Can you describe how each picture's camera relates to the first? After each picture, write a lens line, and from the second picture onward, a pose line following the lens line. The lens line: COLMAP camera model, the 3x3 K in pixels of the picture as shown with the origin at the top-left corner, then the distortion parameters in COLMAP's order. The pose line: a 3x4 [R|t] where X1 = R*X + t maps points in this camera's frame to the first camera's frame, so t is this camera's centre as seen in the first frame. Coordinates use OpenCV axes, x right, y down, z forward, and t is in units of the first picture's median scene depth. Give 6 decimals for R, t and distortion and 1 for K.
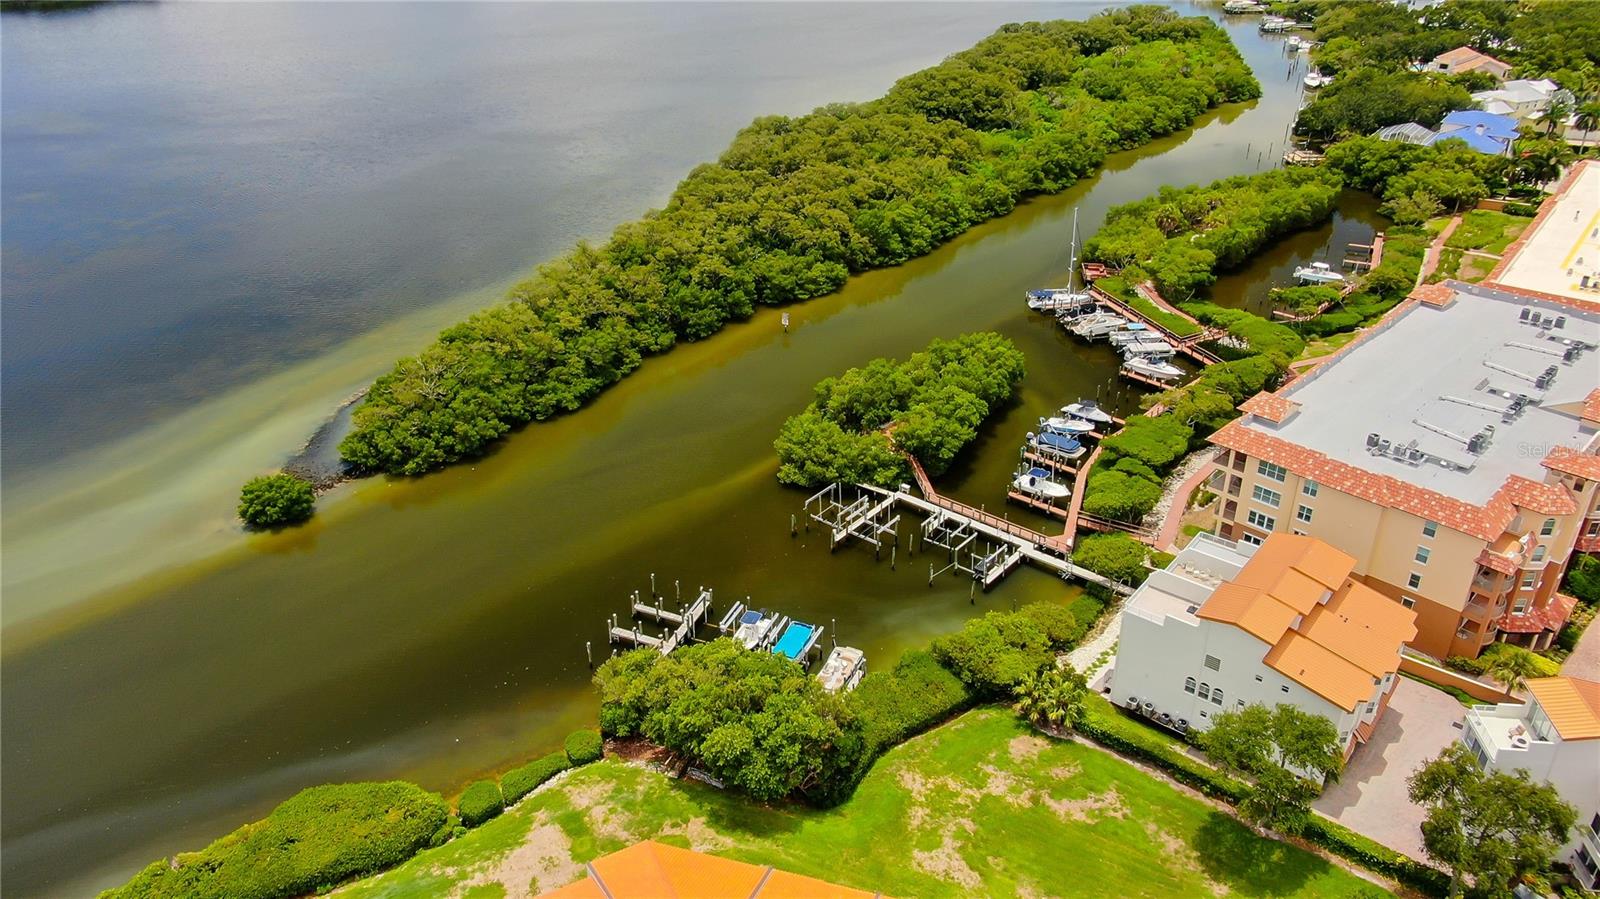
lens RADIAL K [[1148.5, 0, 797.7], [0, 1148.5, 452.4], [0, 0, 1]] dist [-0.022147, 0.046842]
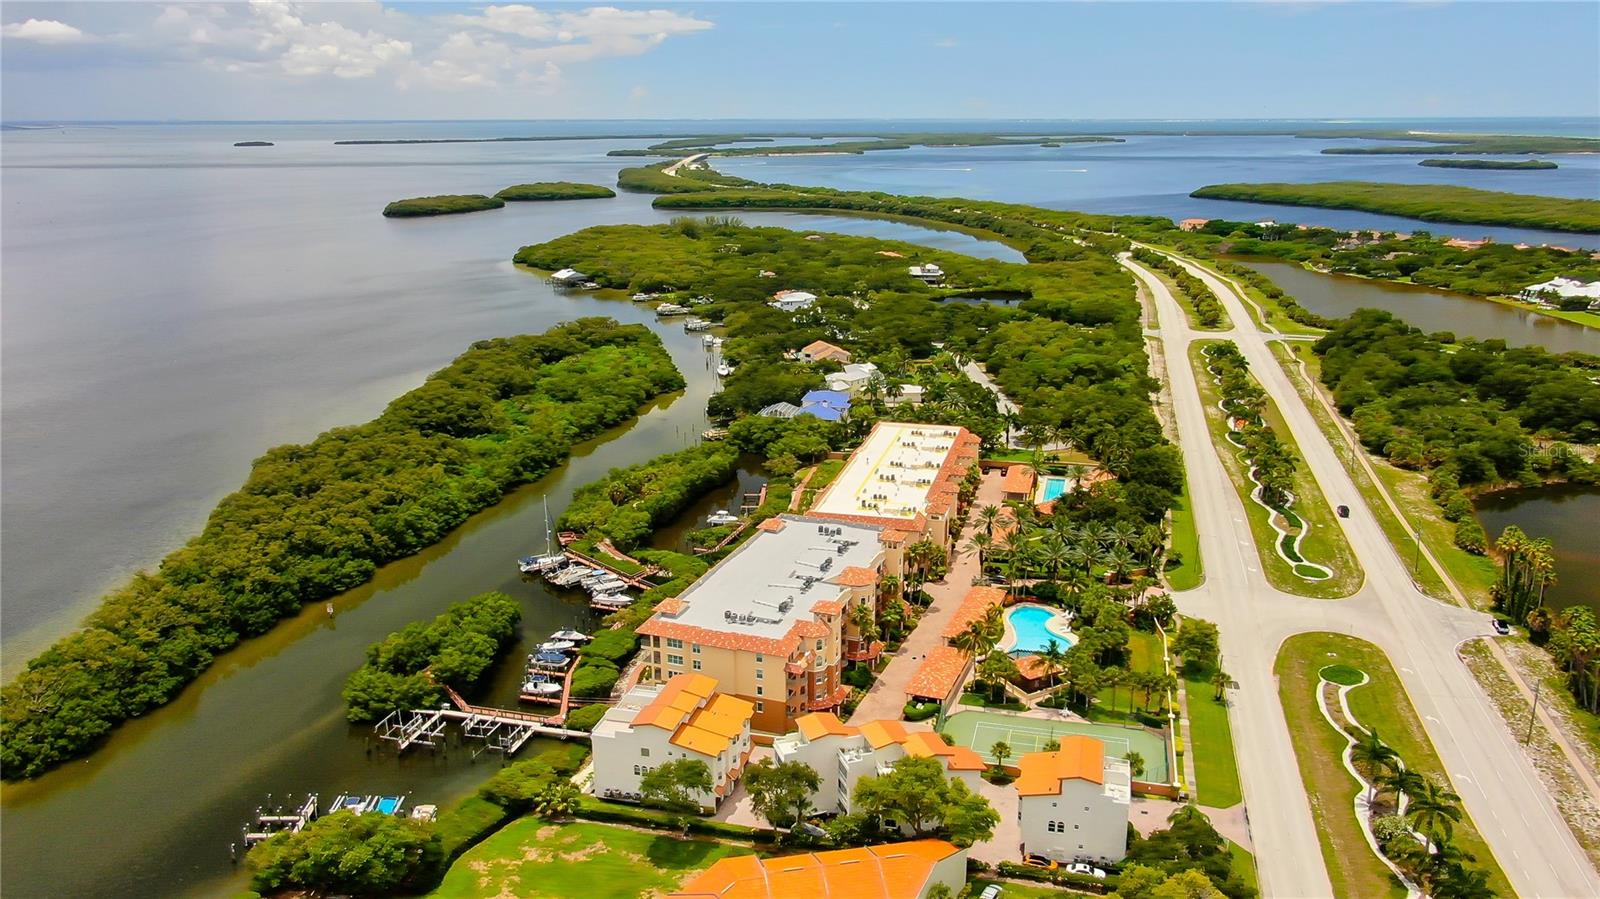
lens RADIAL K [[1204.5, 0, 796.1], [0, 1204.5, 451.8], [0, 0, 1]] dist [-0.016906, 0.042162]
pose [[0.910438, -0.105784, 0.399890, -0.066977], [0.195123, 0.962260, -0.189693, 0.085940], [-0.364732, 0.250731, 0.896719, -0.515330]]
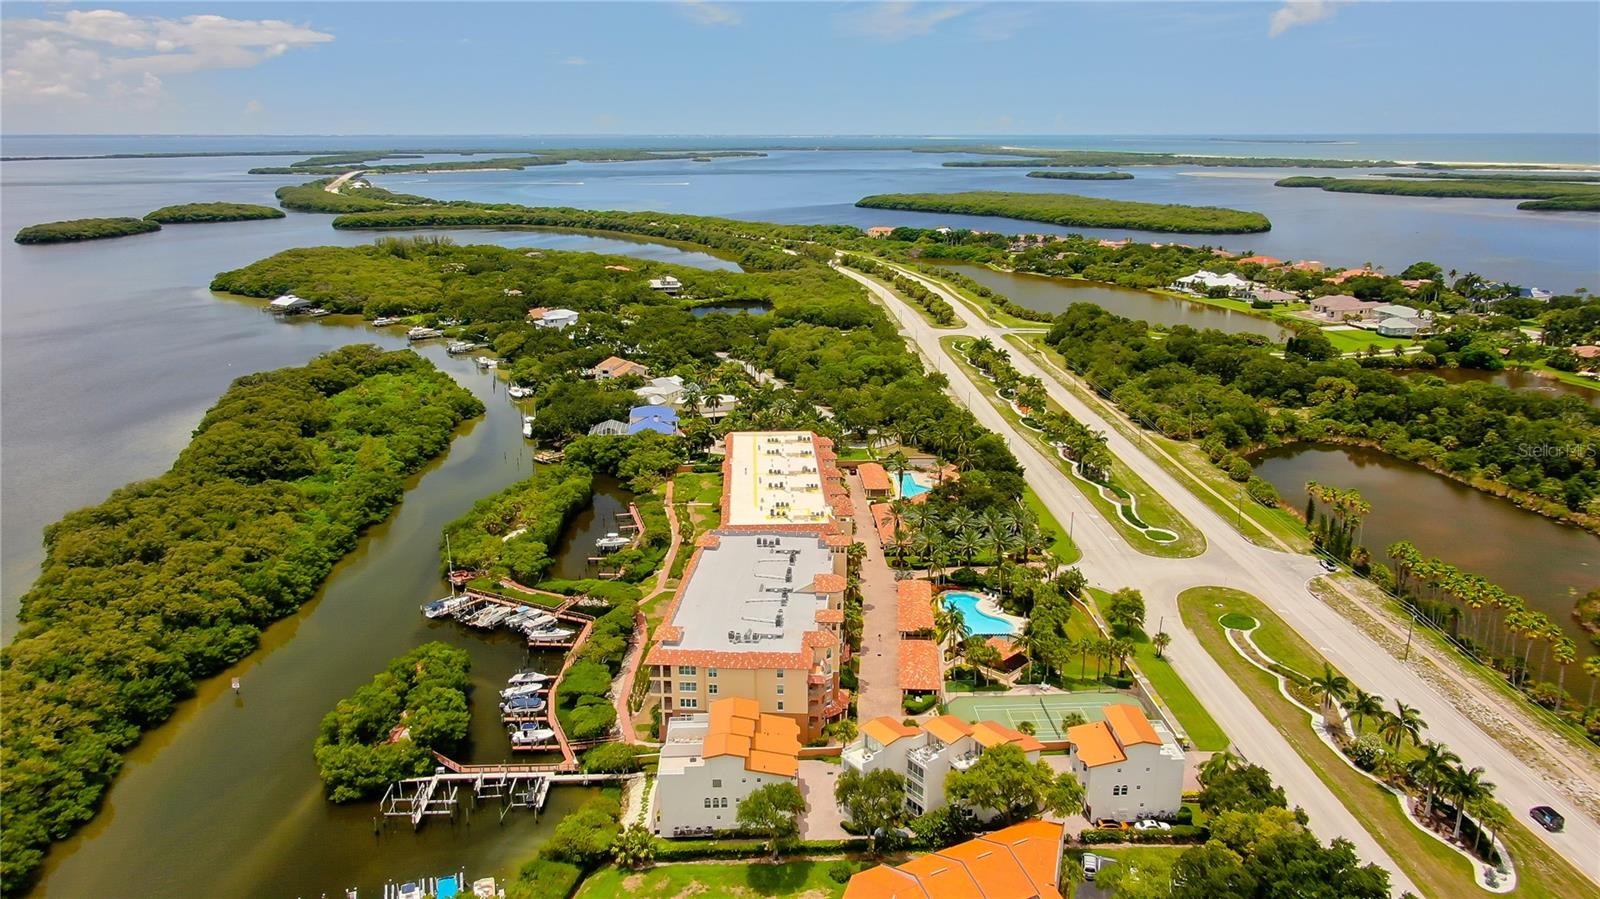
lens RADIAL K [[1158.5, 0, 801.6], [0, 1158.5, 454.4], [0, 0, 1]] dist [-0.017746, 0.032259]
pose [[0.745982, -0.171694, 0.643453, -0.354739], [0.315961, 0.941775, -0.115012, -0.024341], [-0.586241, 0.289103, 0.756796, -0.322154]]
